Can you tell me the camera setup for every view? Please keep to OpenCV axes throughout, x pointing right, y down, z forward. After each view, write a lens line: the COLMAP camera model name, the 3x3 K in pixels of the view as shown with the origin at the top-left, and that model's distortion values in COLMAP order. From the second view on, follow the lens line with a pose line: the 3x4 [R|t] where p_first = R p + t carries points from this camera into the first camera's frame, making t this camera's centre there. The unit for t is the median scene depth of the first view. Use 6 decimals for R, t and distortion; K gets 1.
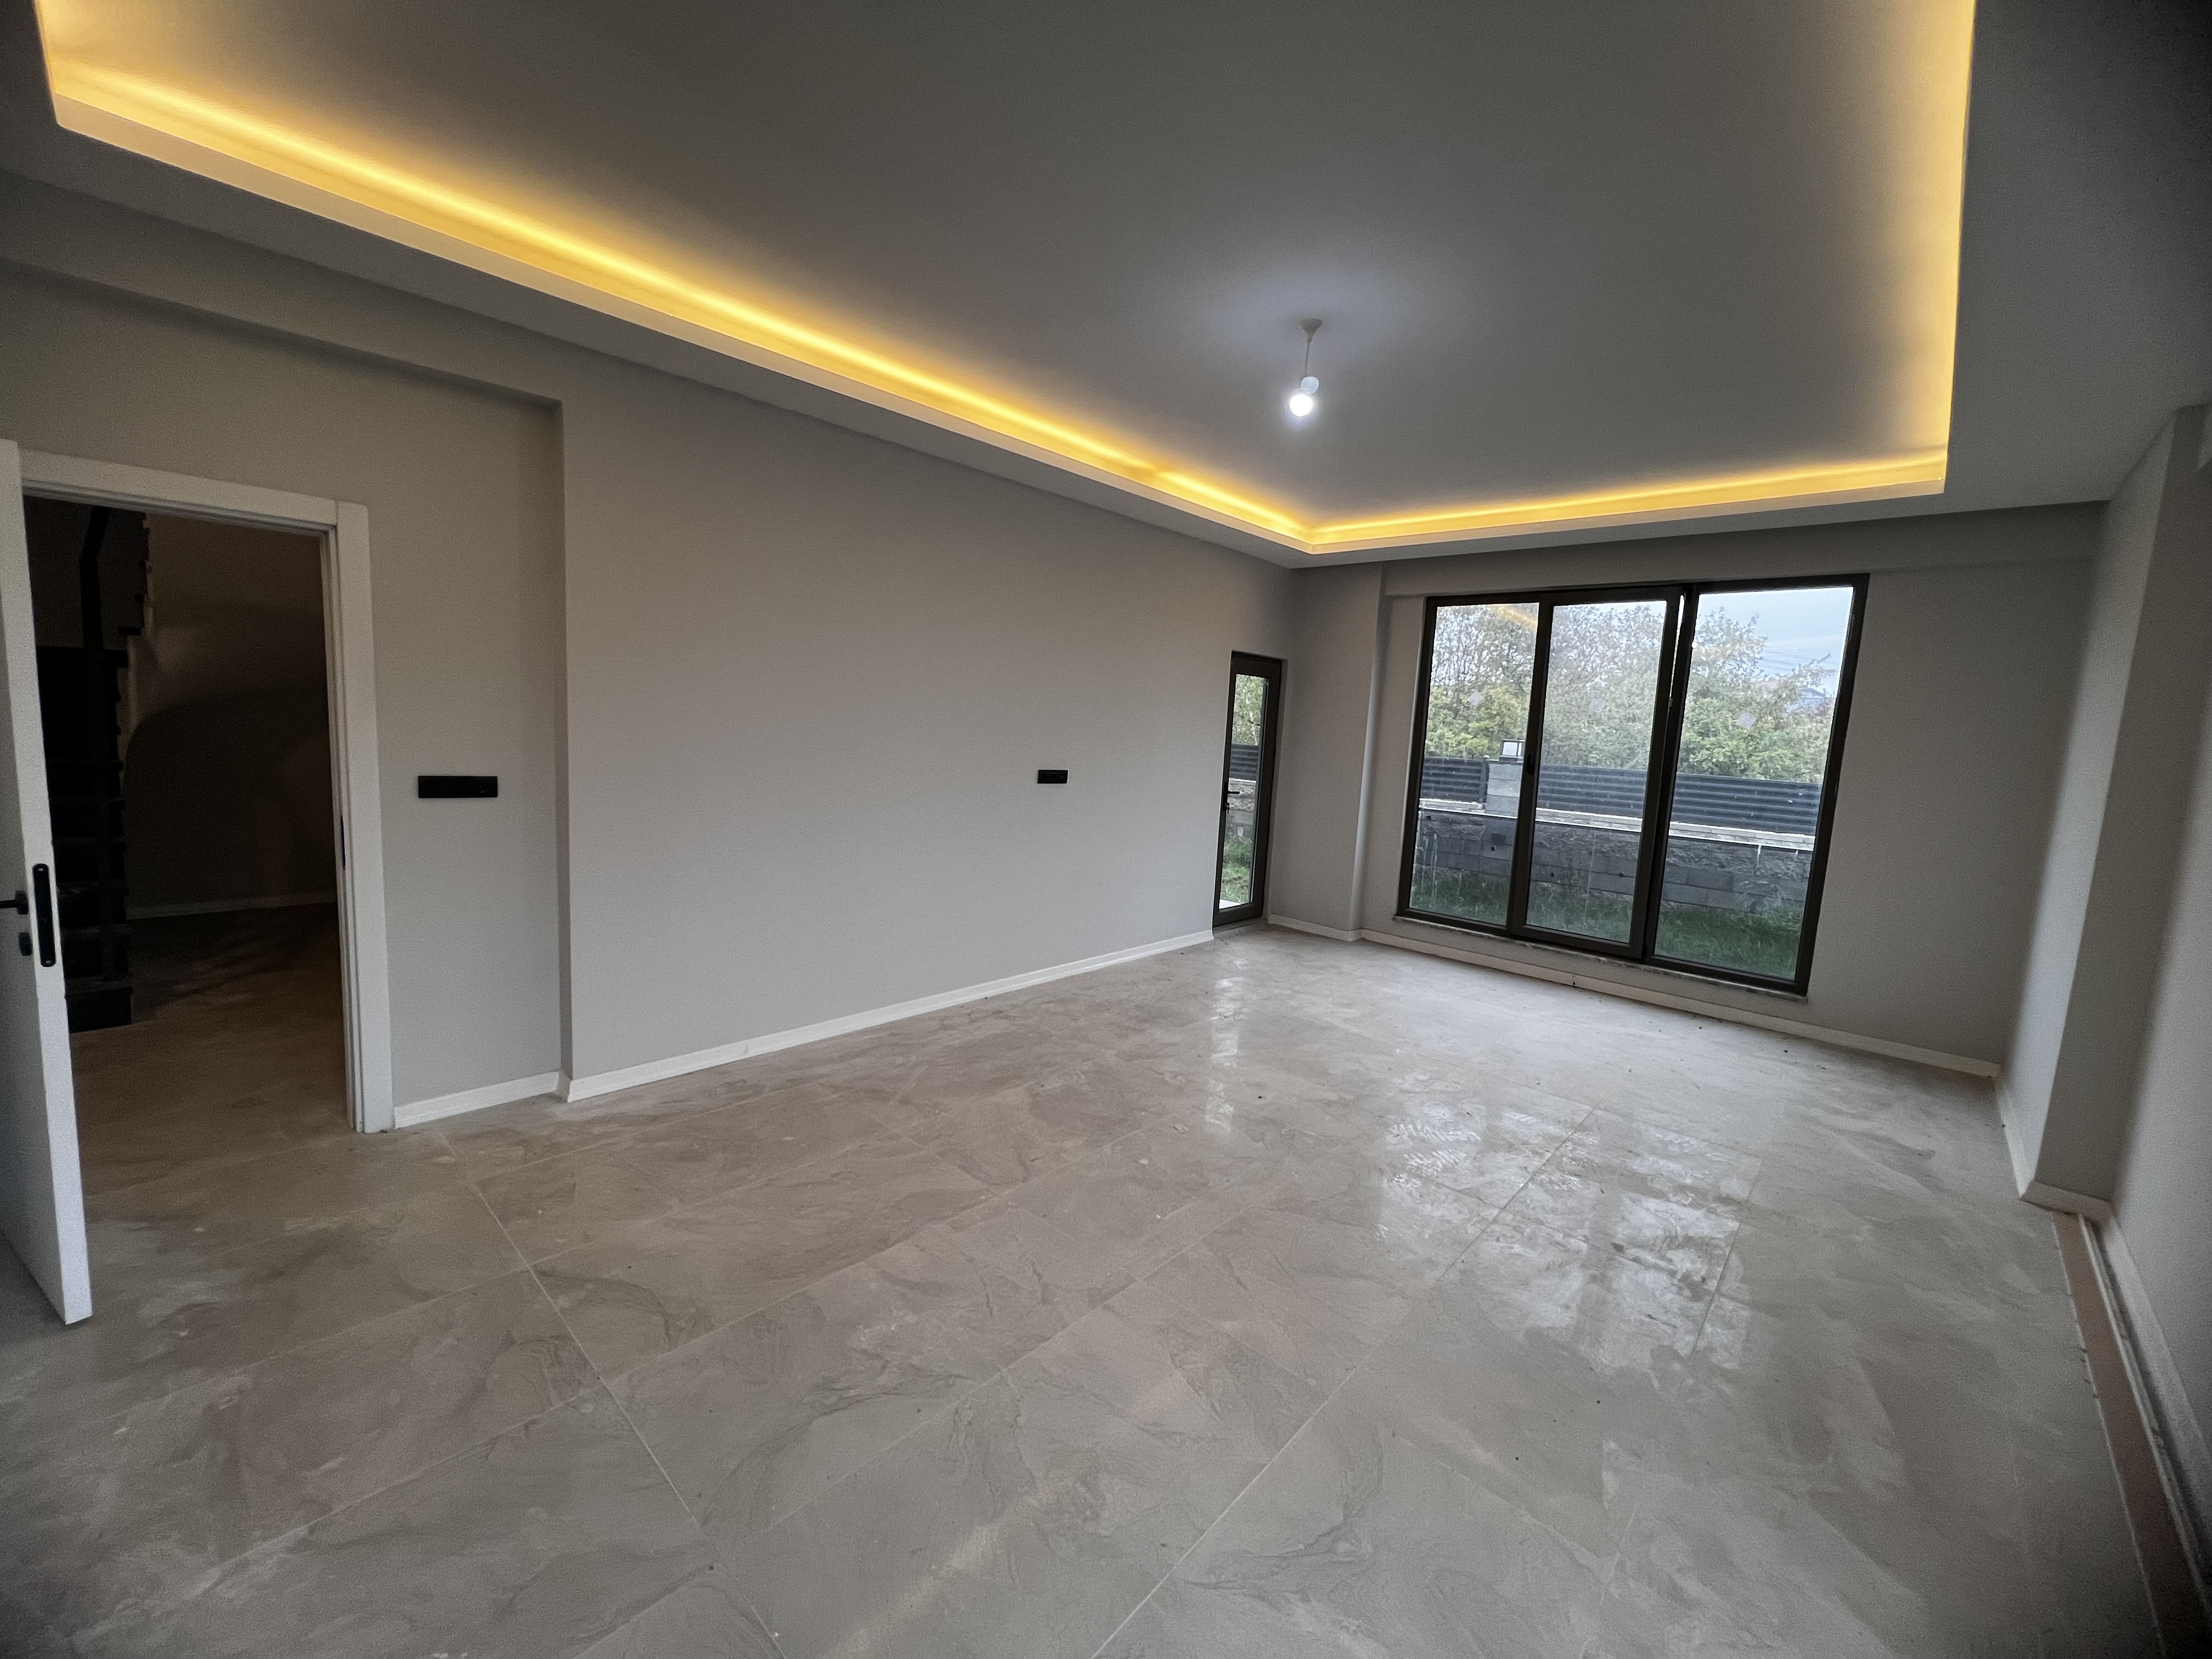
lens RADIAL K [[879.5, 0, 1093.6], [0, 879.5, 807.9], [0, 0, 1]] dist [-0.002916, 0.000509]
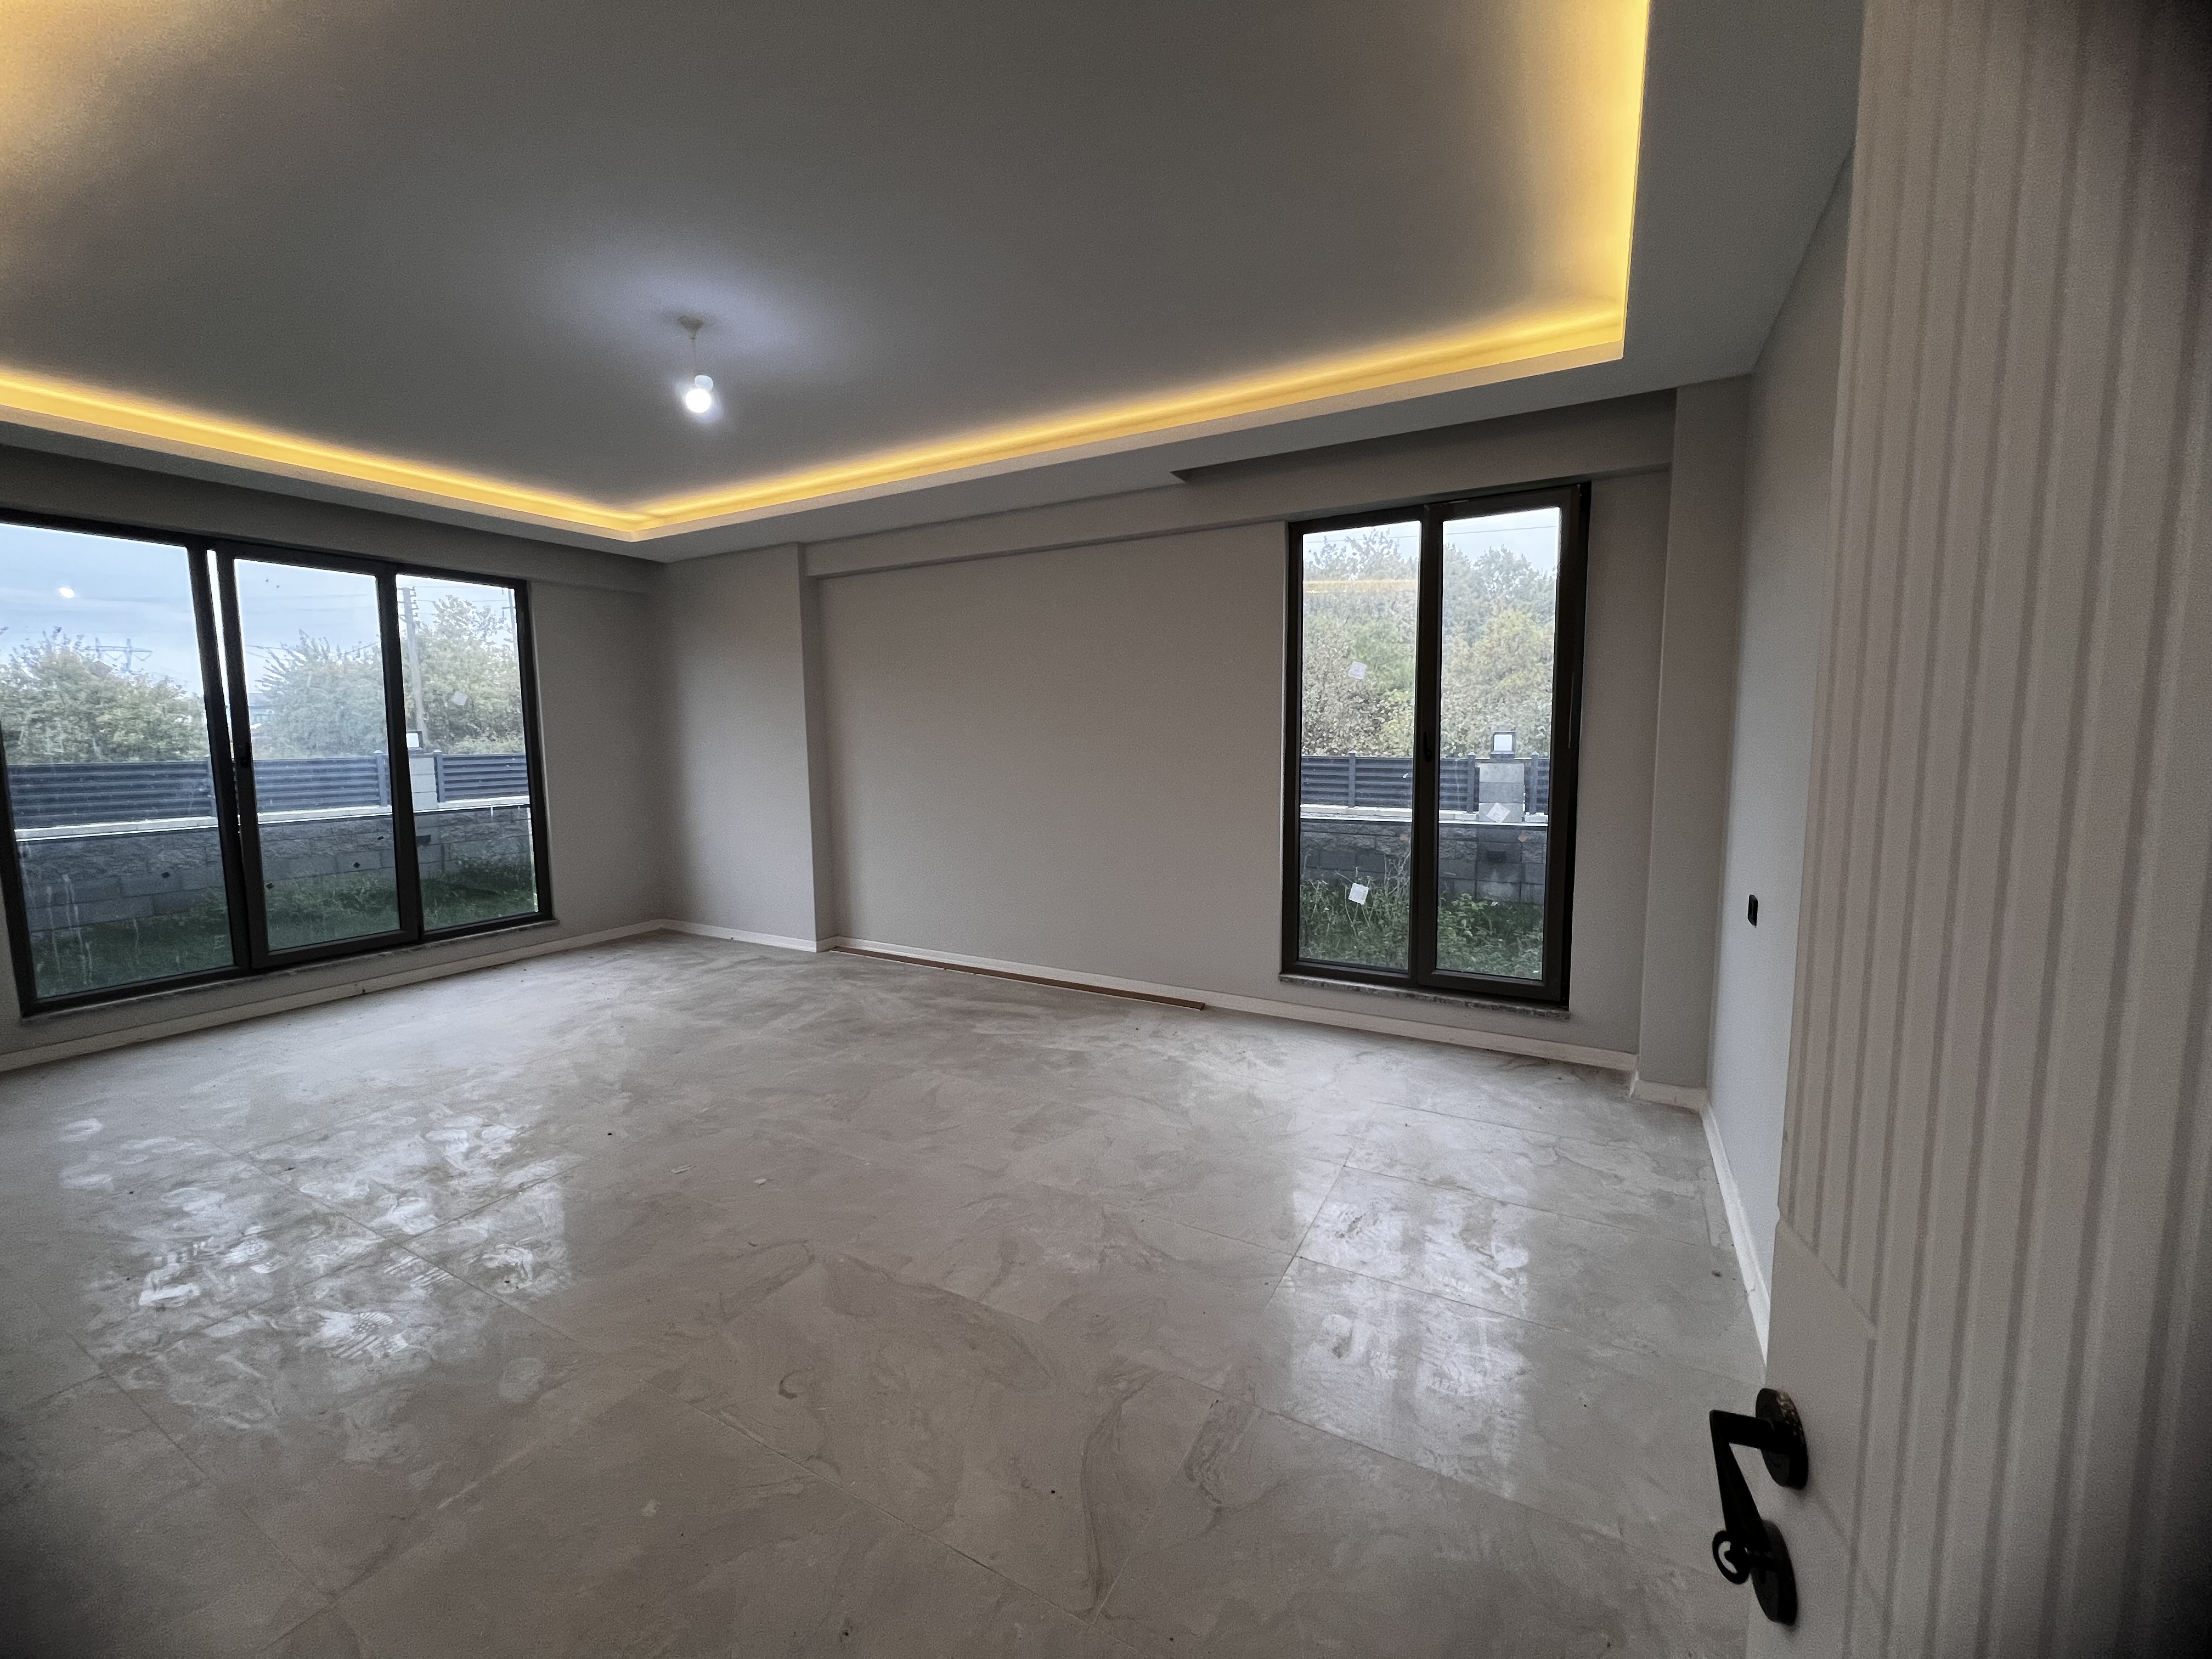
lens RADIAL K [[879.5, 0, 1093.4], [0, 879.5, 826.9], [0, 0, 1]] dist [-0.002916, 0.000509]
pose [[-0.237800, -0.155990, 0.958707, -0.544067], [0.093612, 0.978745, 0.182470, -0.070391], [-0.966793, 0.133138, -0.218143, 0.497618]]
